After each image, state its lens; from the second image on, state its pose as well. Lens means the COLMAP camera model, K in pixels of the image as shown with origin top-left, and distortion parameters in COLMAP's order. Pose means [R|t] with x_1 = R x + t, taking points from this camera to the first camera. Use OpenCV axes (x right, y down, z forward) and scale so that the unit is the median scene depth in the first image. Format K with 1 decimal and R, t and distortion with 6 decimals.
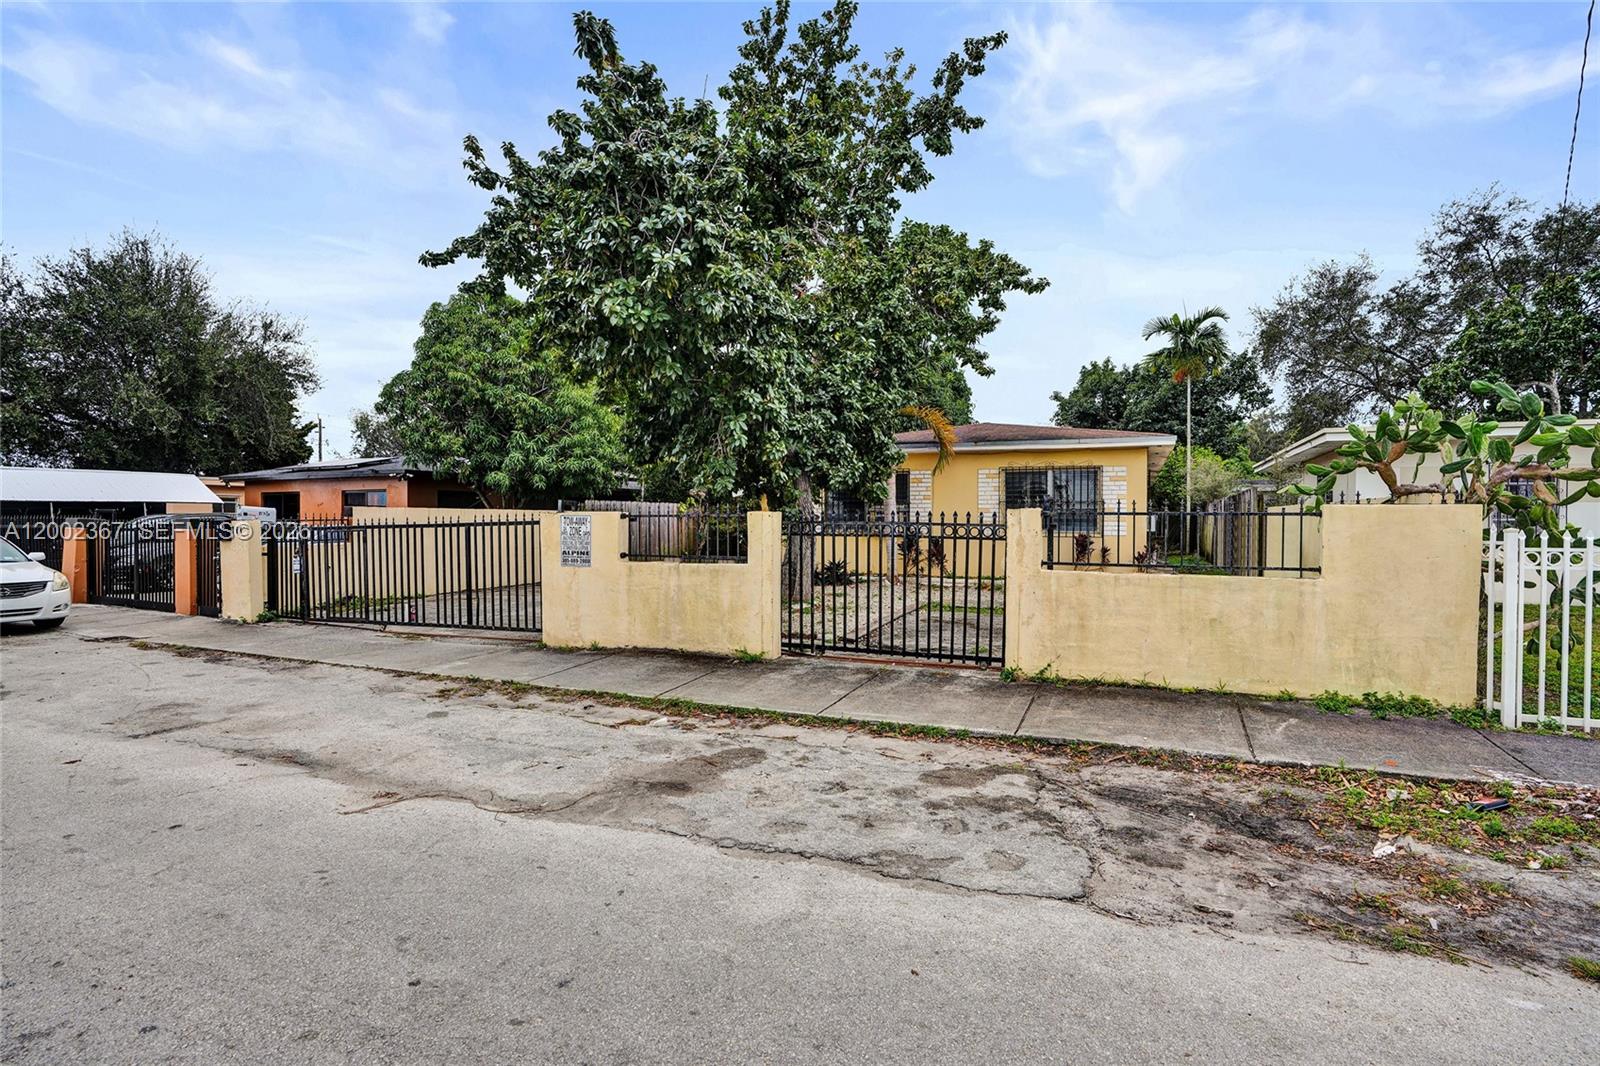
lens RADIAL K [[836.7, 0, 837.2], [0, 836.7, 515.8], [0, 0, 1]] dist [-0.051891, 0.007215]
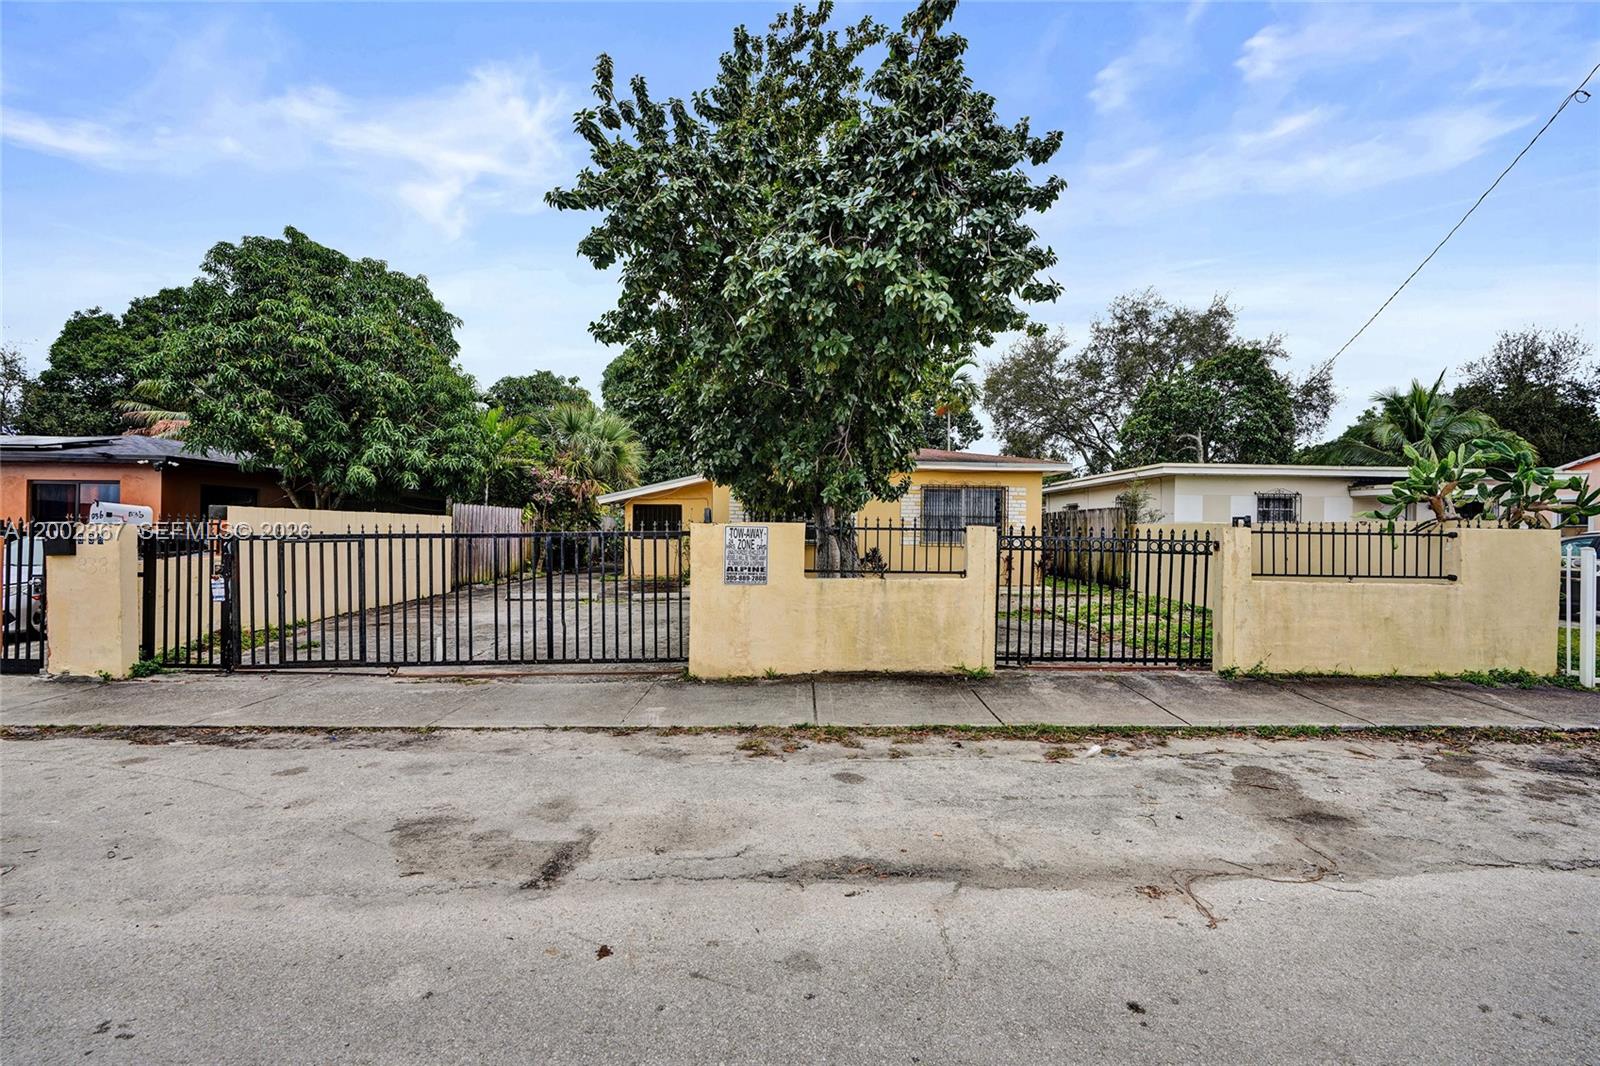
lens RADIAL K [[757.1, 0, 821.4], [0, 757.1, 522.2], [0, 0, 1]] dist [-0.031921, 0.015520]
pose [[0.902523, 0.015046, 0.430379, -0.770809], [-0.014672, 0.999884, -0.004187, -0.003254], [-0.430392, -0.002536, 0.902639, 0.327289]]
